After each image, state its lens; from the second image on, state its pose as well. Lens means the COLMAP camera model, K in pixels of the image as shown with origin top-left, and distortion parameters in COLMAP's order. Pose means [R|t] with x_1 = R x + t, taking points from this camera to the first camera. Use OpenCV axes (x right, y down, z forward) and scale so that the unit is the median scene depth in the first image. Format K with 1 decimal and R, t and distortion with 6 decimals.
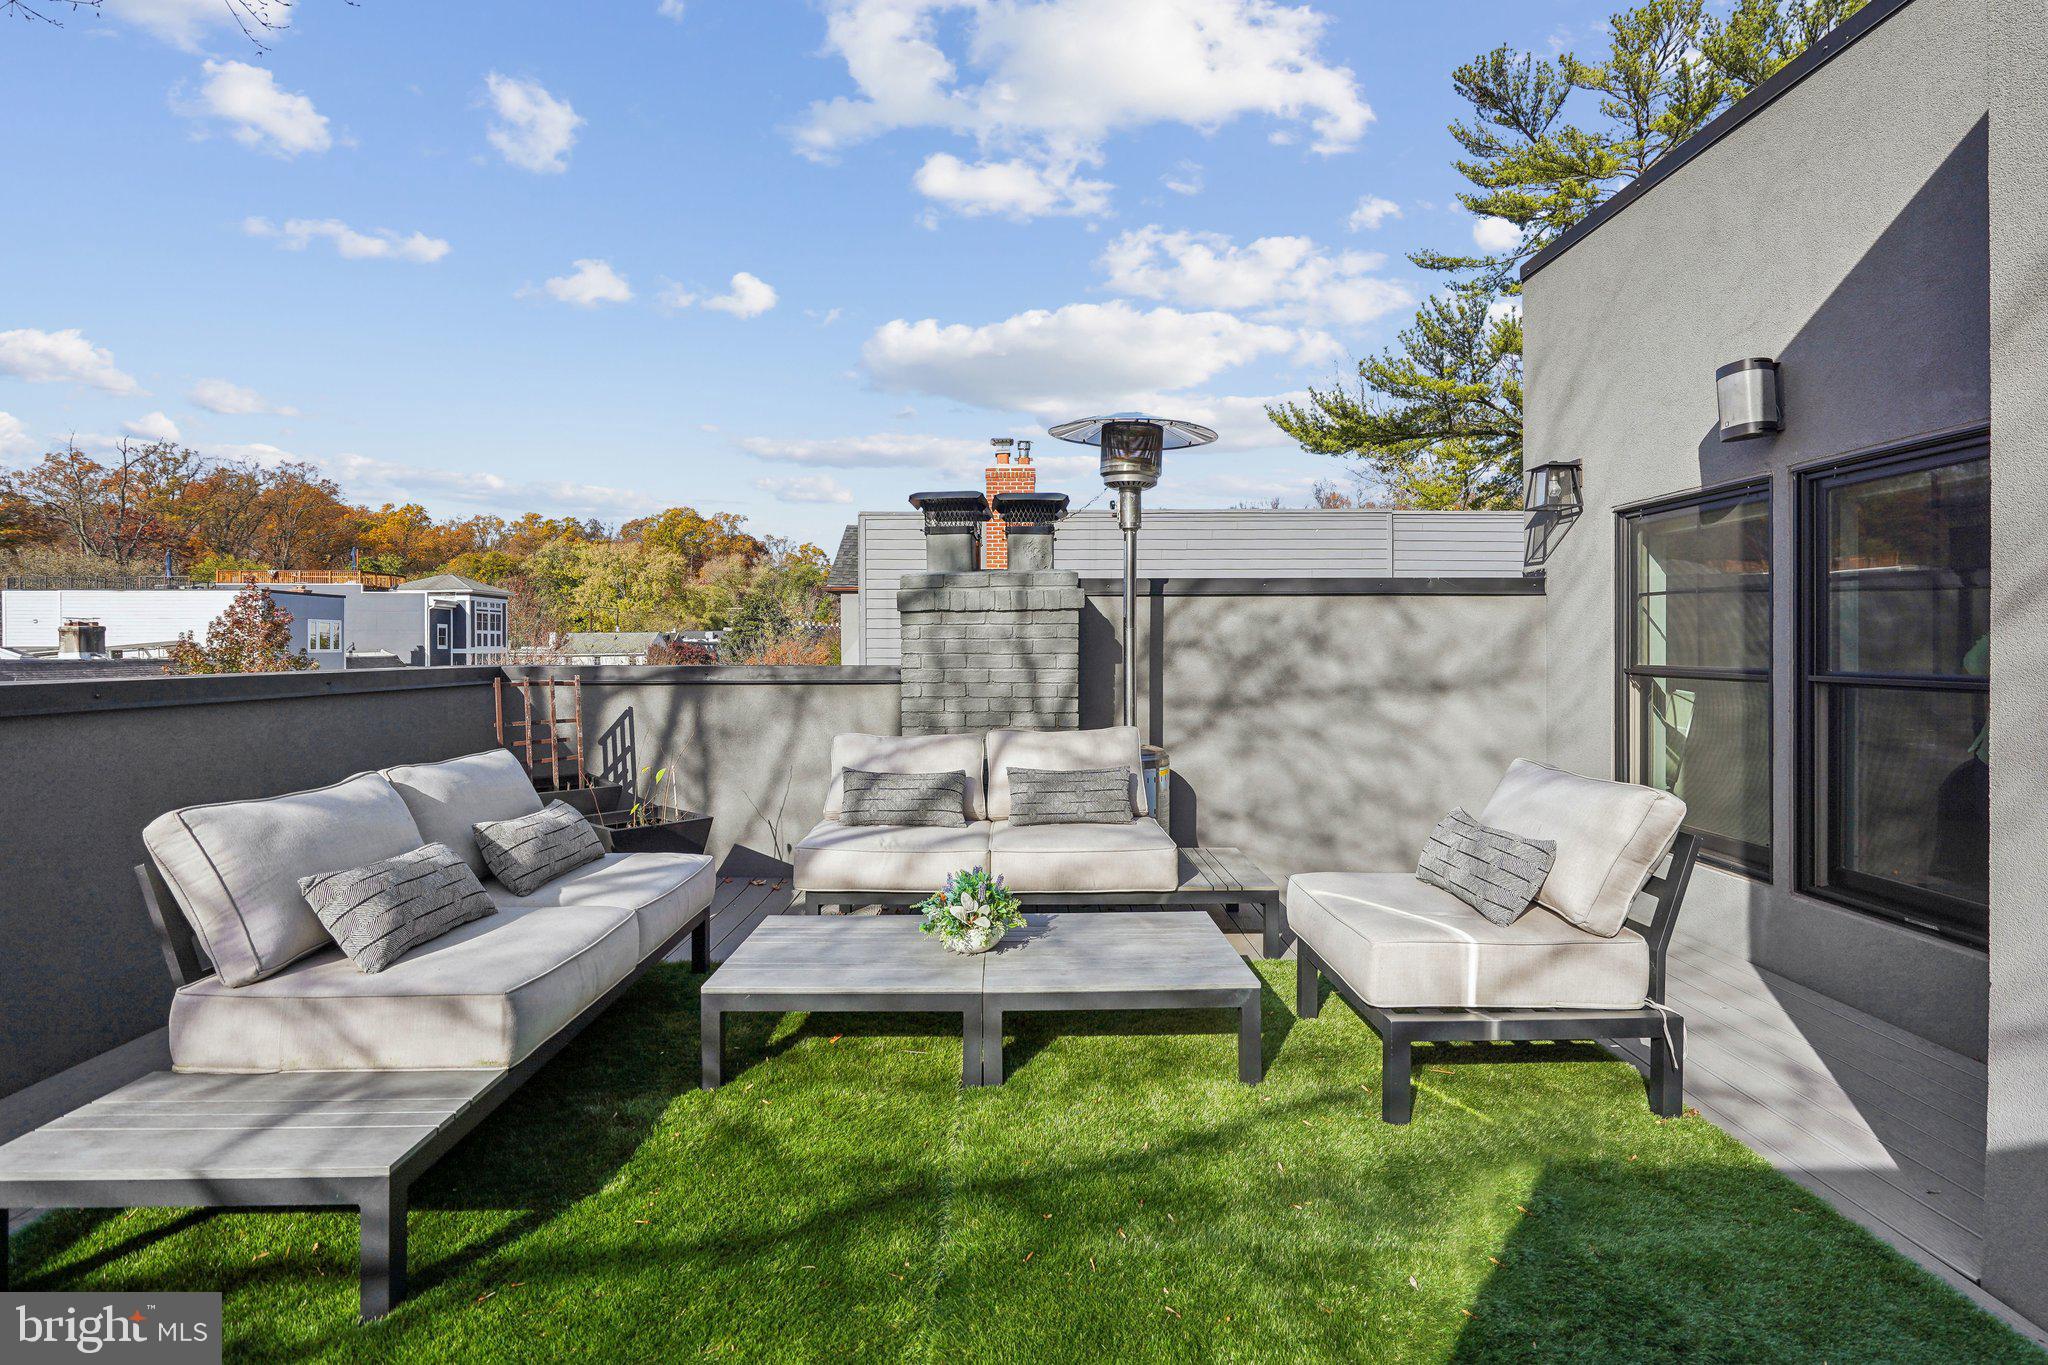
lens RADIAL K [[948.2, 0, 1046.0], [0, 948.2, 671.0], [0, 0, 1]] dist [-0.002608, 0.000681]
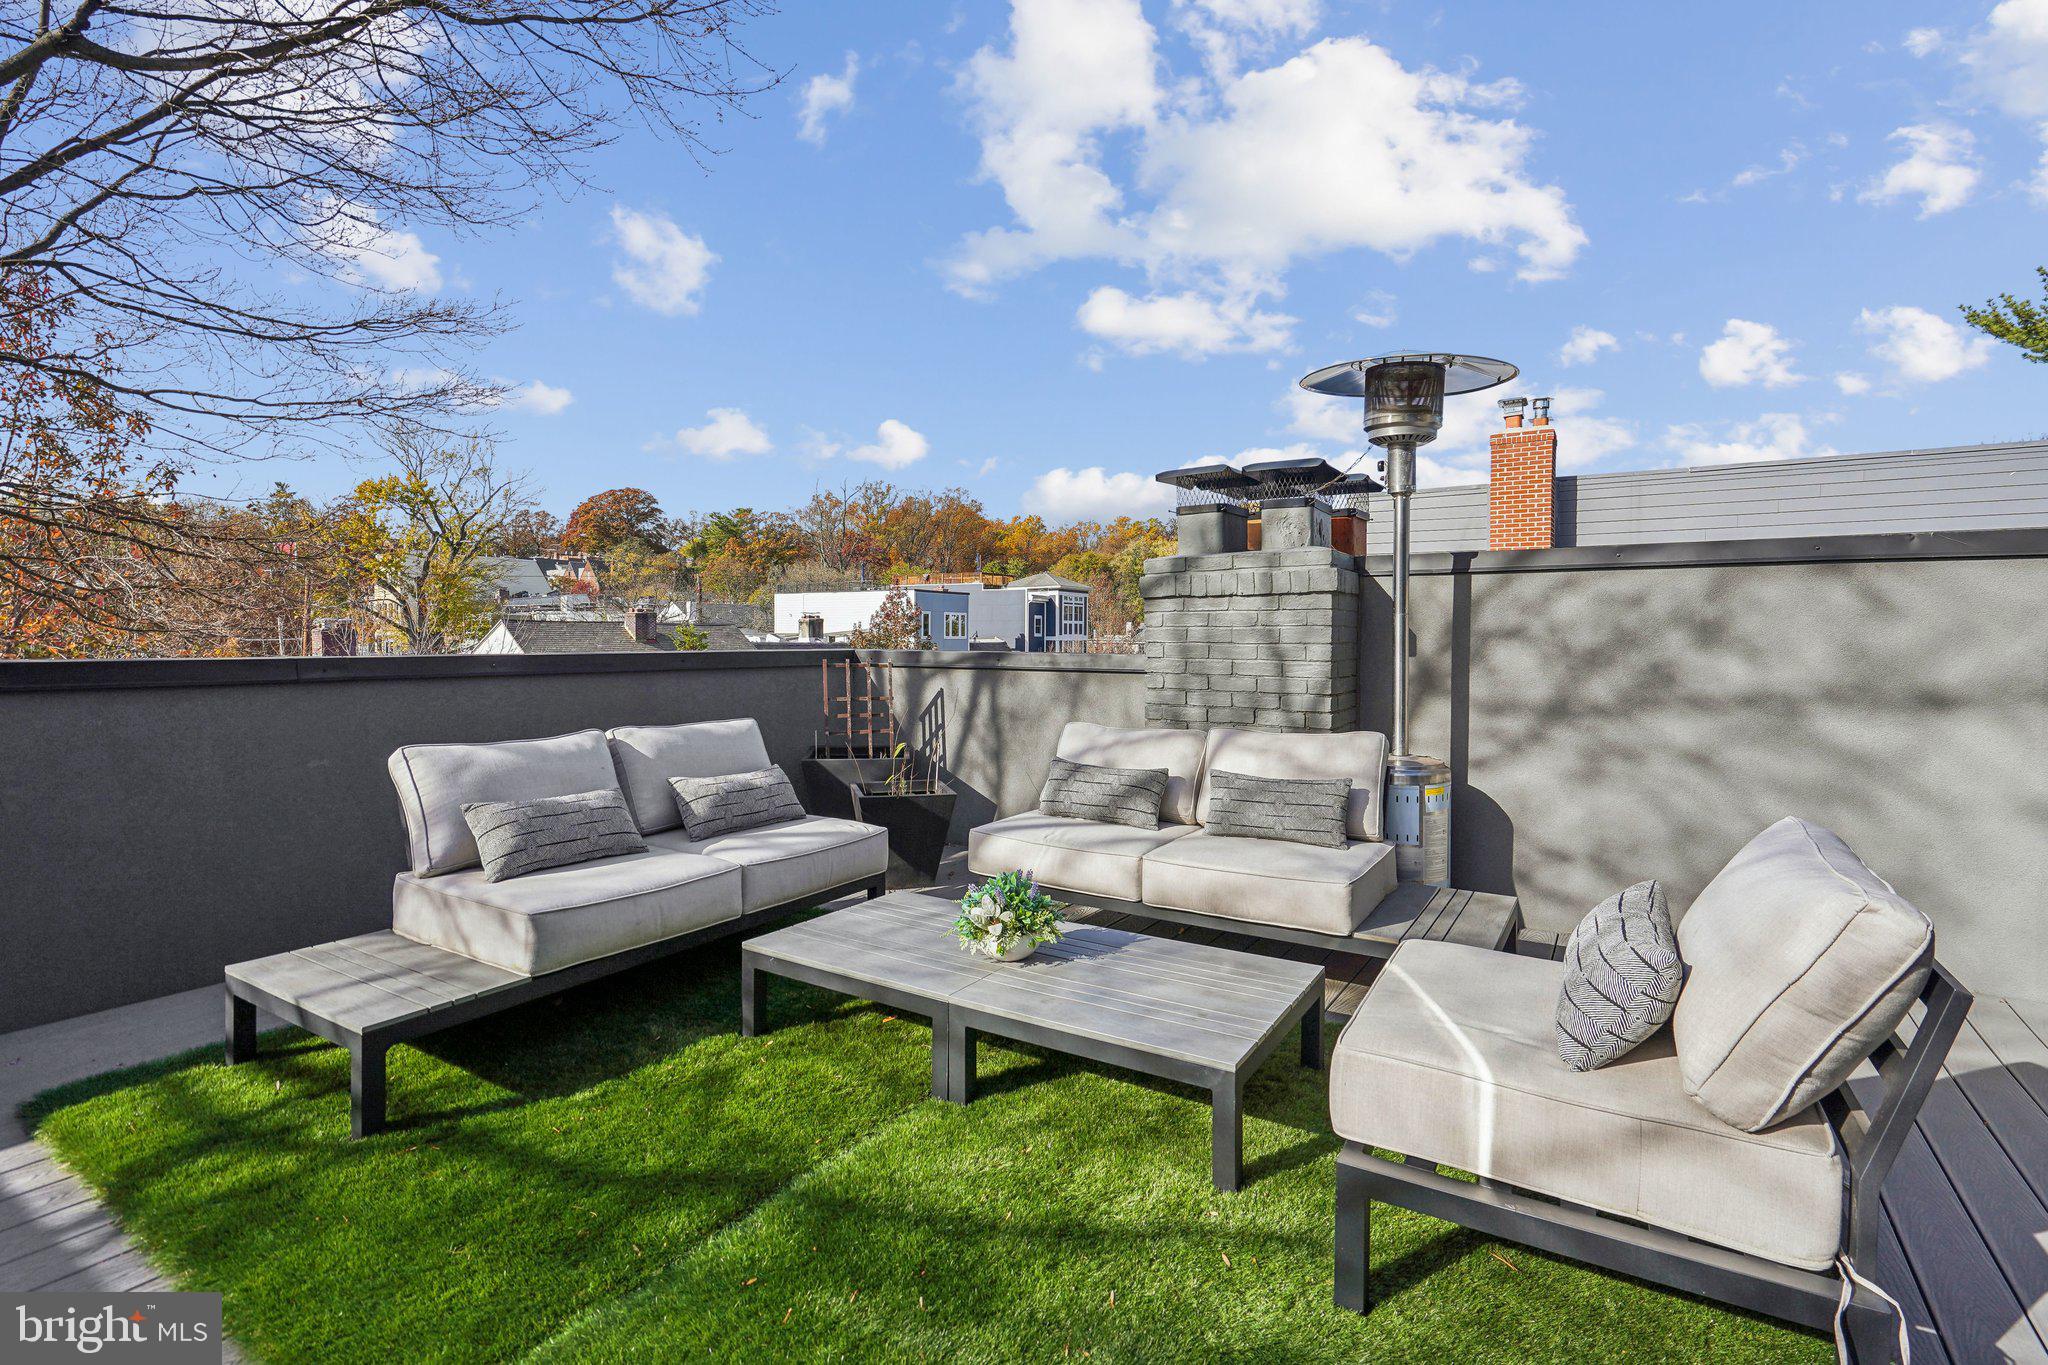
lens RADIAL K [[948.2, 0, 1046.0], [0, 948.2, 671.0], [0, 0, 1]] dist [-0.002608, 0.000681]
pose [[0.845020, 0.025214, -0.534140, 0.270012], [-0.019426, 0.999676, 0.016456, -0.003019], [0.534381, -0.003529, 0.845236, 0.137821]]
